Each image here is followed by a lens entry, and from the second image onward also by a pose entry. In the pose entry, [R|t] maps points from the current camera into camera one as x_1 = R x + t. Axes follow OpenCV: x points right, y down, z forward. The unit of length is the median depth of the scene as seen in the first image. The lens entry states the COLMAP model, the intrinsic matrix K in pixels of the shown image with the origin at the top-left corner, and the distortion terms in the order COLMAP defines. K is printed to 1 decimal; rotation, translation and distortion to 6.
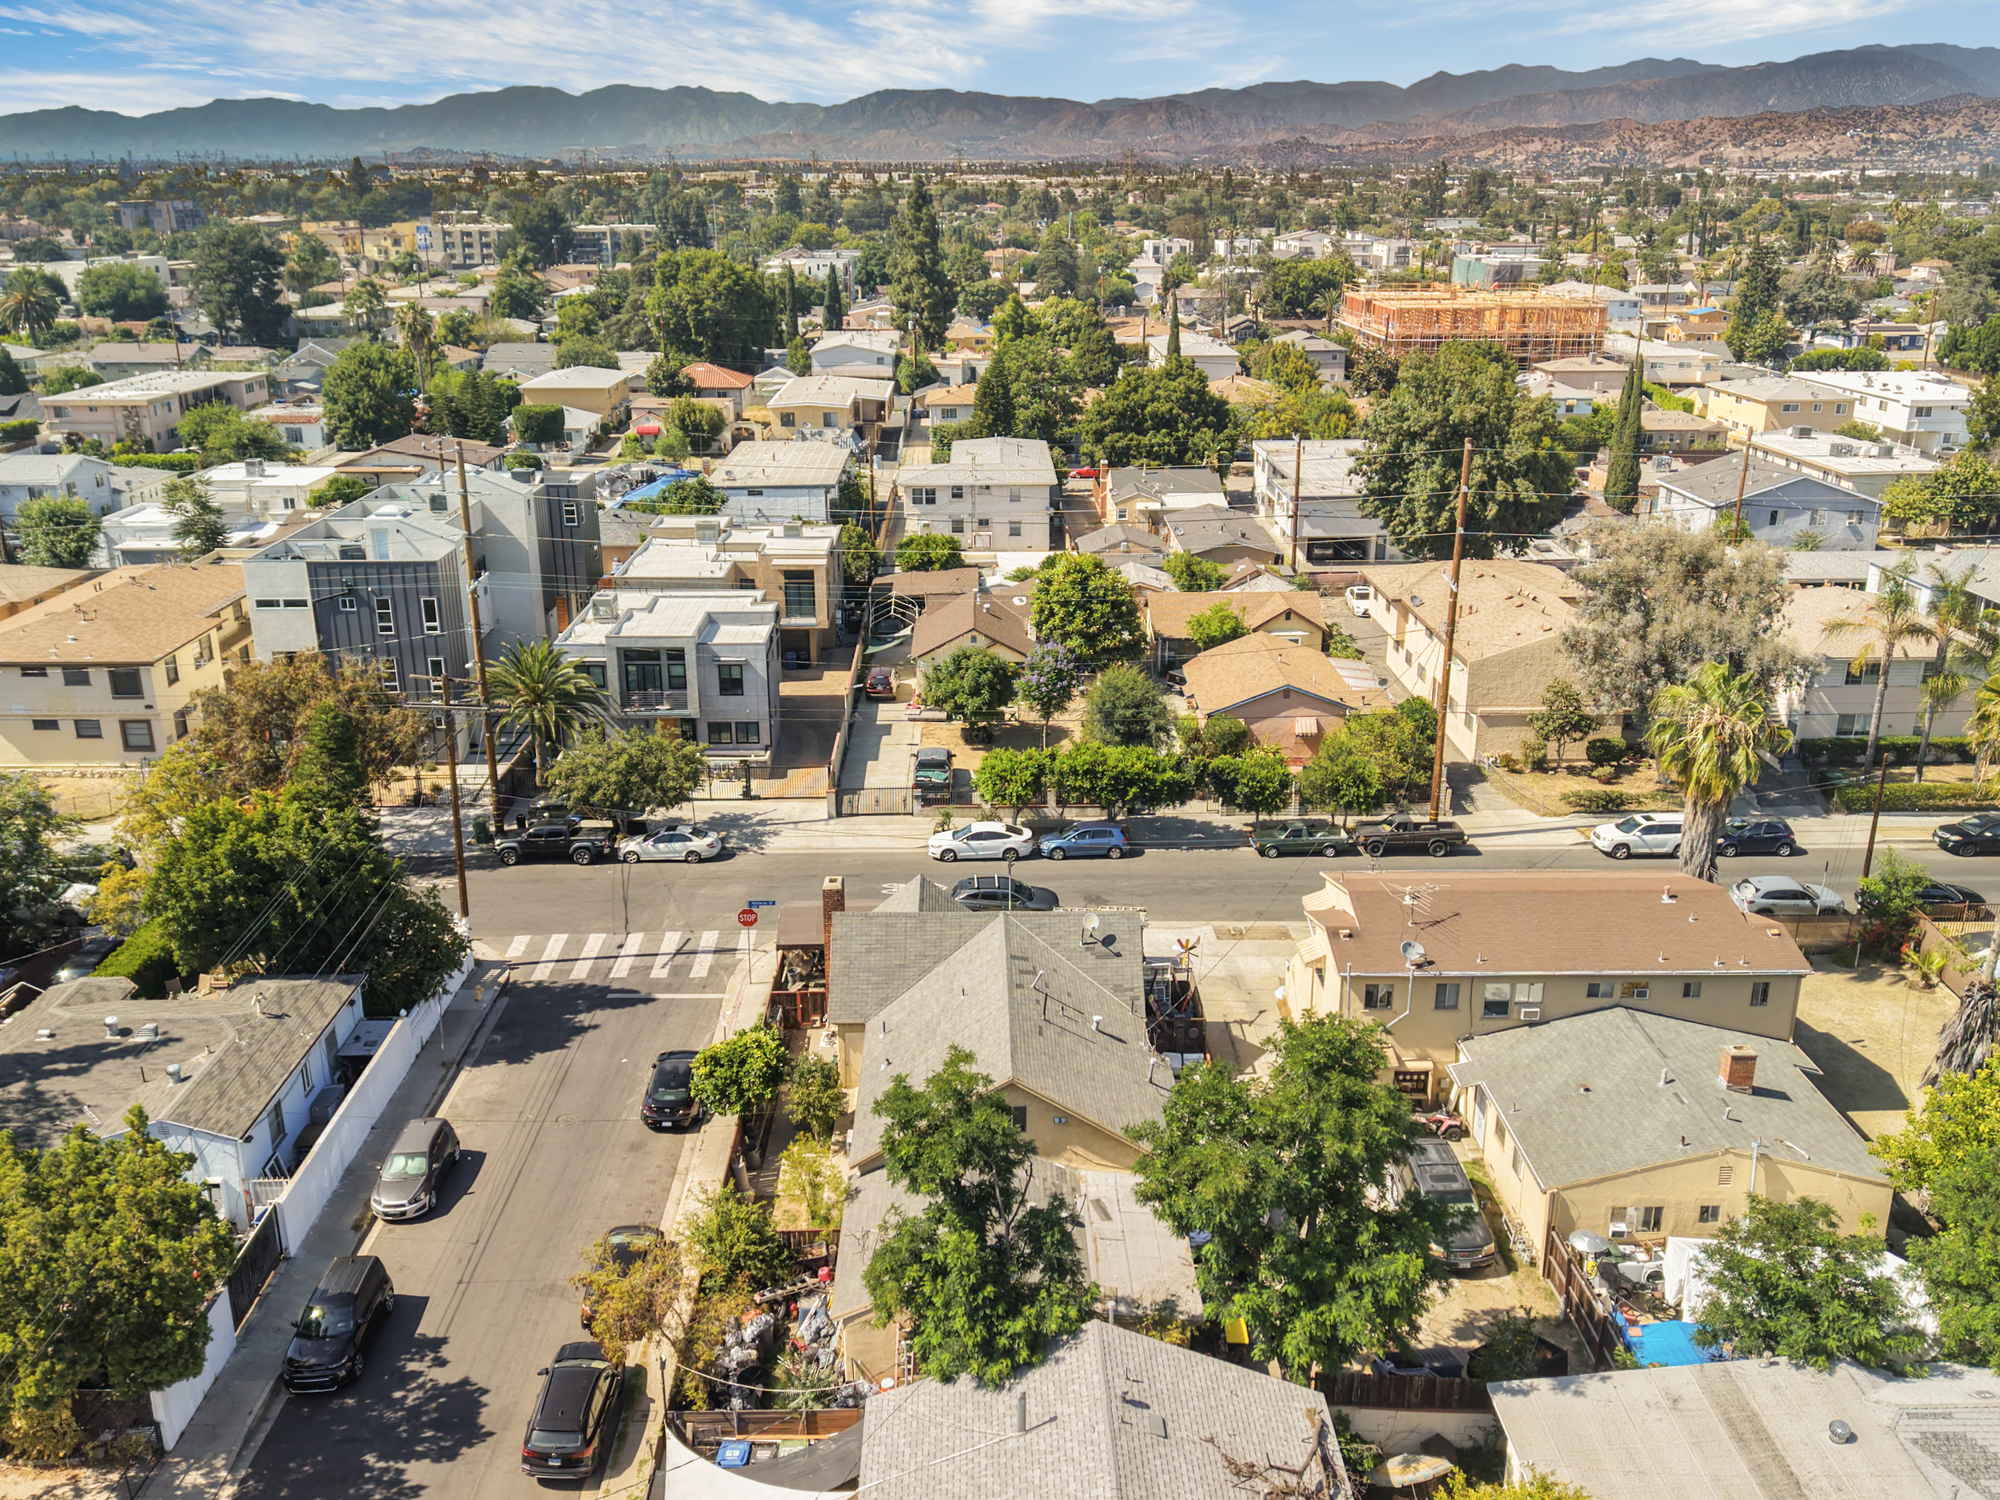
lens RADIAL K [[1668.1, 0, 1005.5], [0, 1668.1, 752.6], [0, 0, 1]] dist [0.083911, -0.114855]
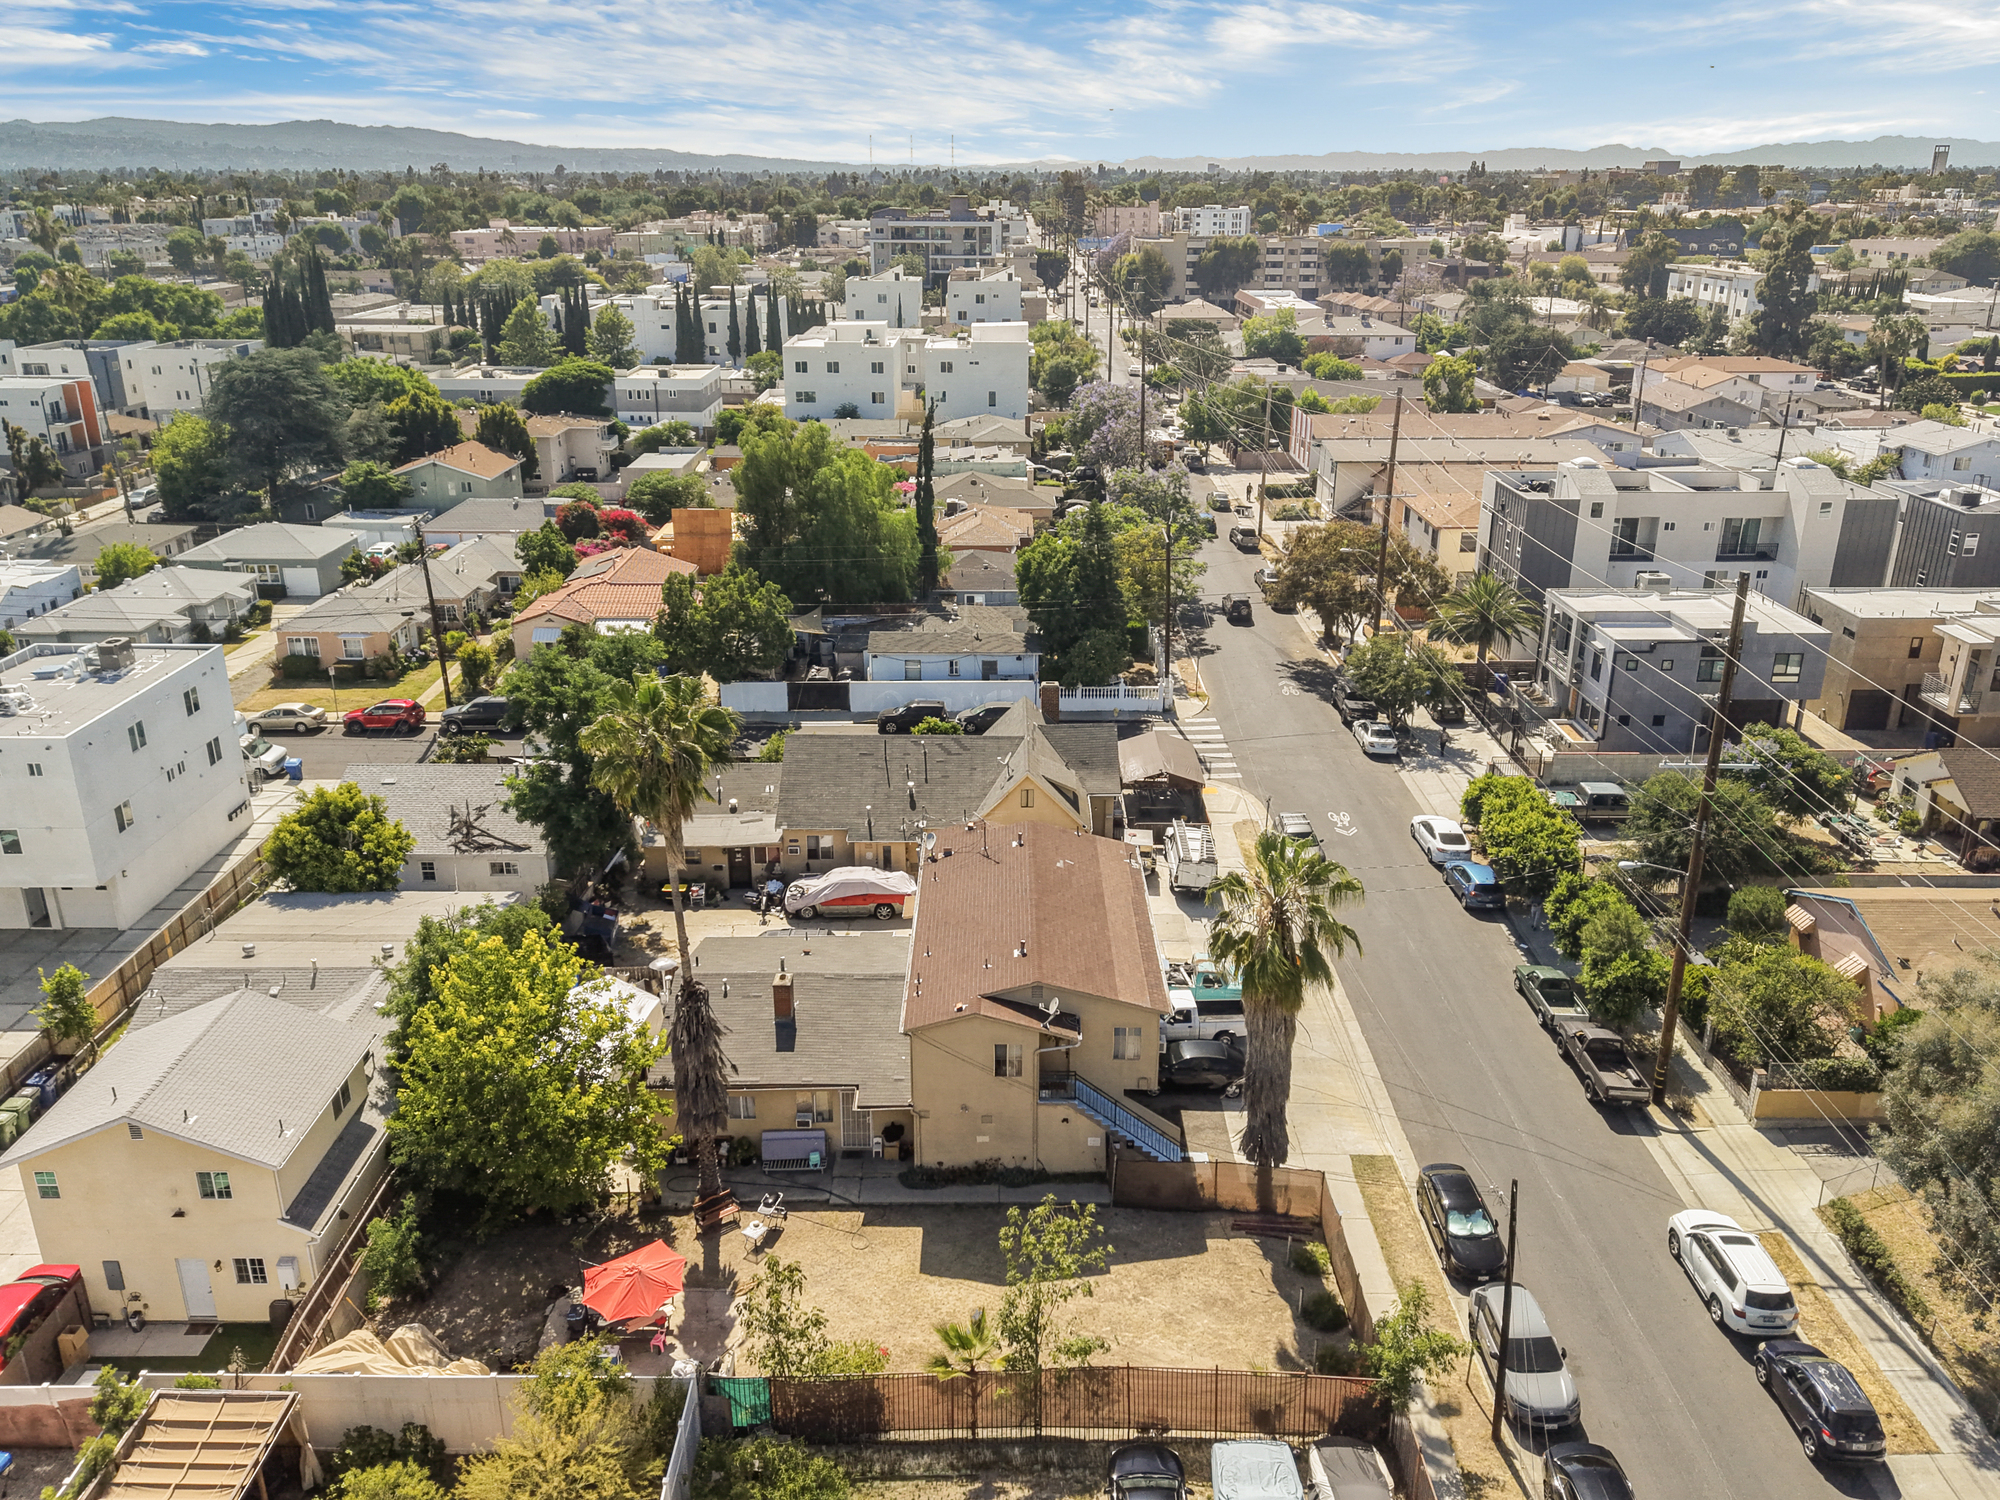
lens RADIAL K [[1528.8, 0, 1000.0], [0, 1528.8, 750.0], [0, 0, 1]] dist [0.074791, -0.098441]
pose [[-0.024130, 0.345681, -0.938042, 0.766622], [-0.323436, 0.885151, 0.334510, -0.197398], [0.945942, 0.311469, 0.090447, 0.574816]]
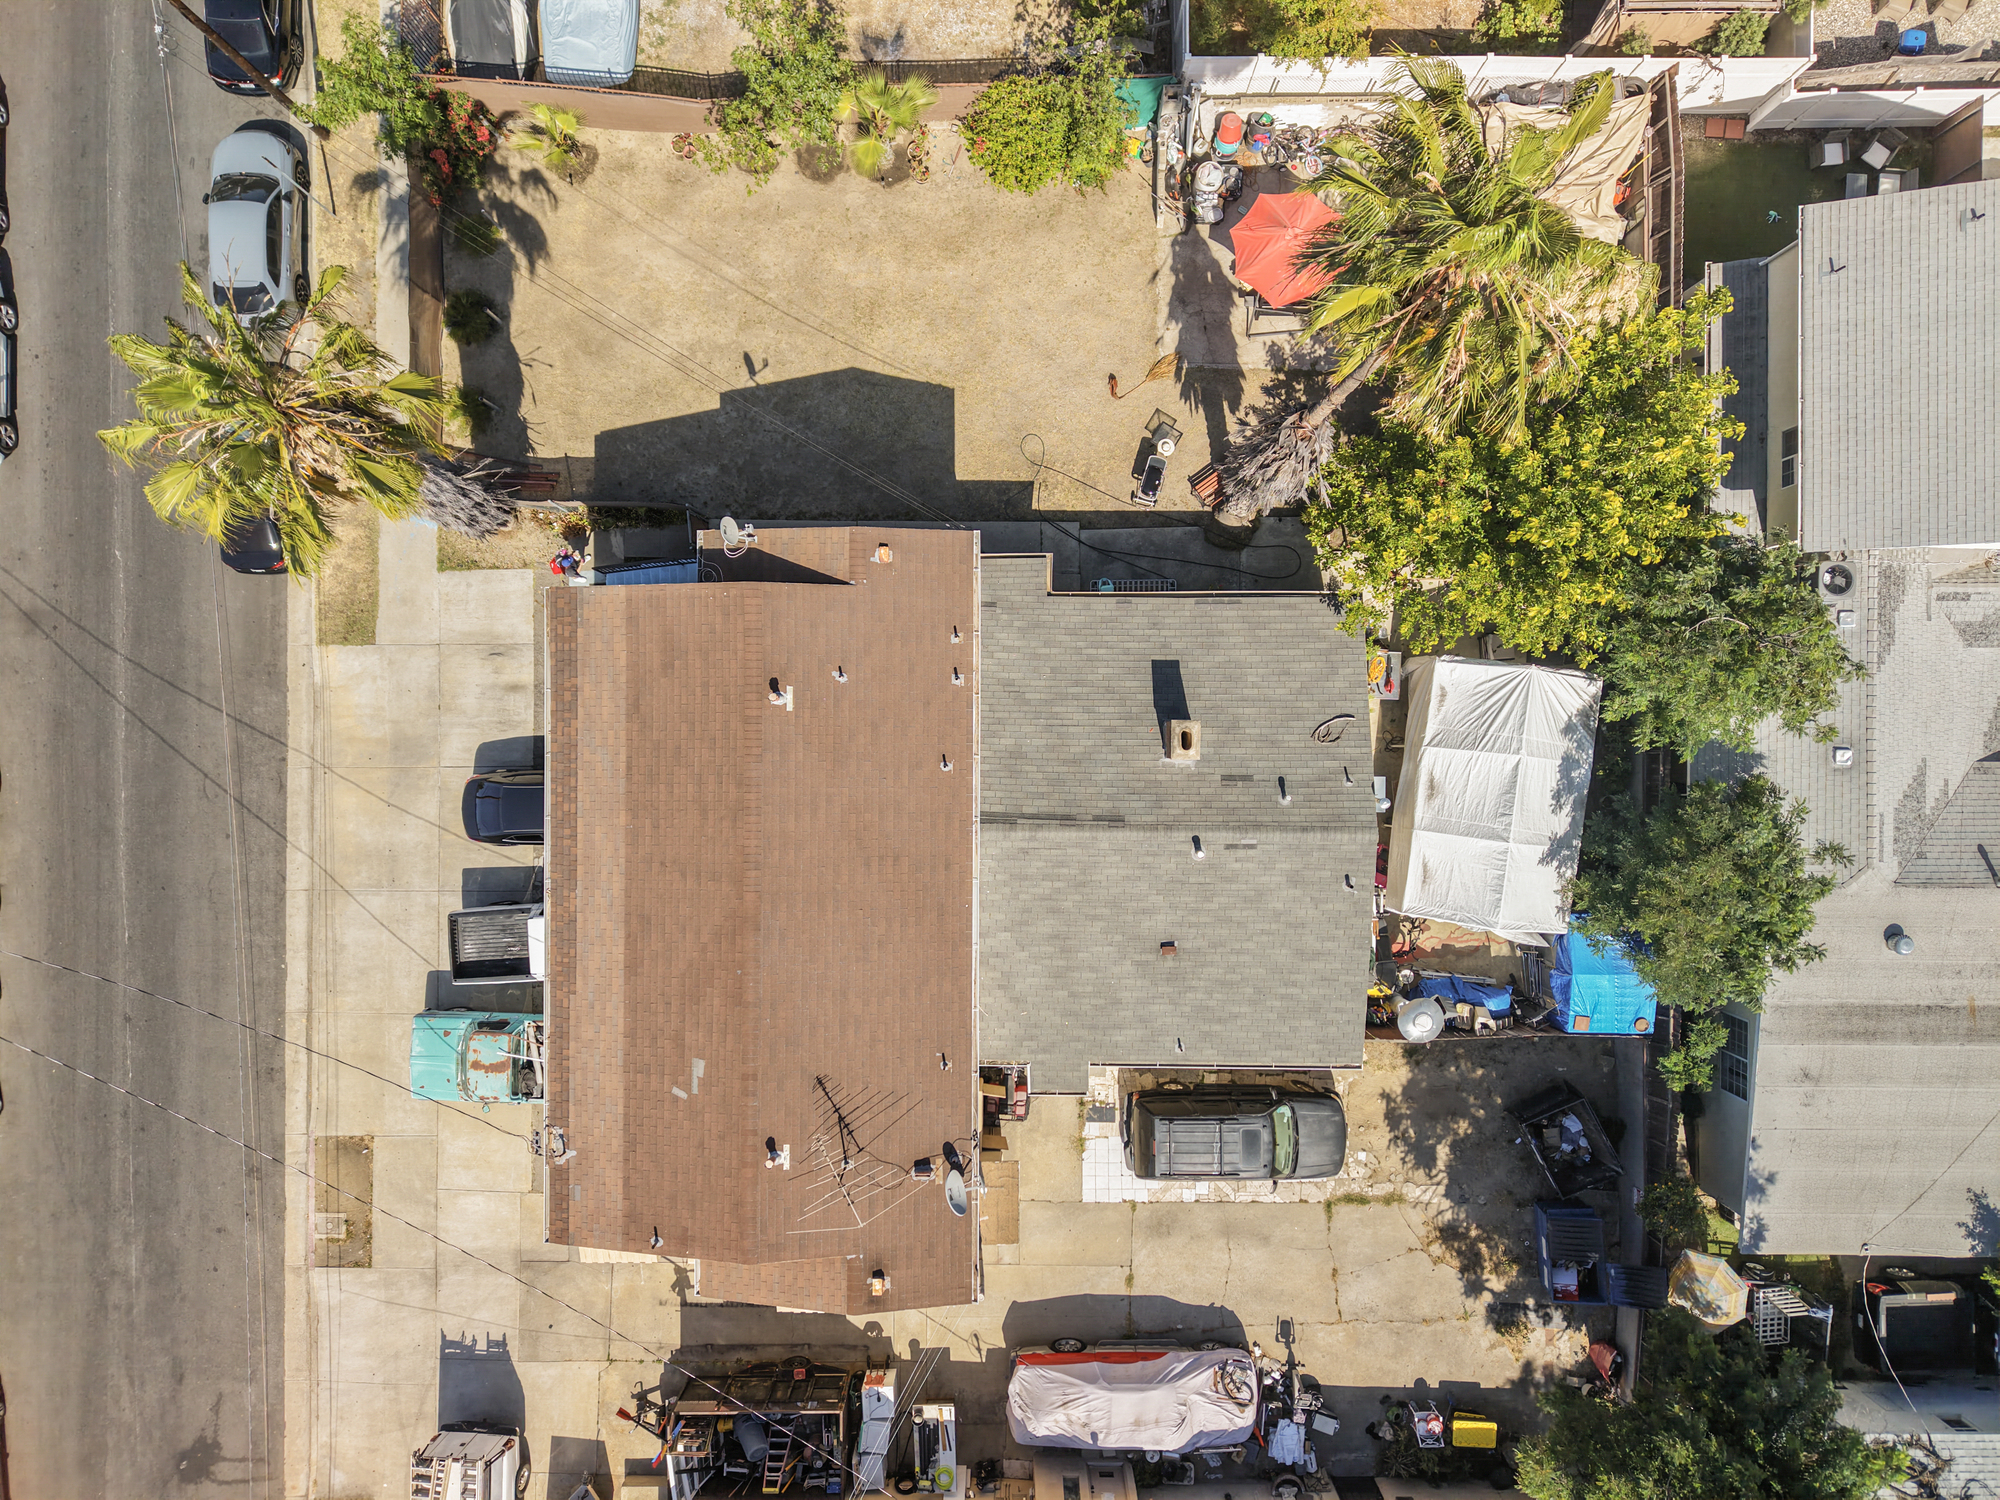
lens RADIAL K [[1392.0, 0, 1000.0], [0, 1392.0, 750.0], [0, 0, 1]] dist [0.047658, -0.051202]
pose [[0.021554, -0.999747, -0.006378, 0.247167], [0.337027, 0.001260, 0.941494, -0.213944], [-0.941248, -0.022442, 0.336969, 0.508255]]
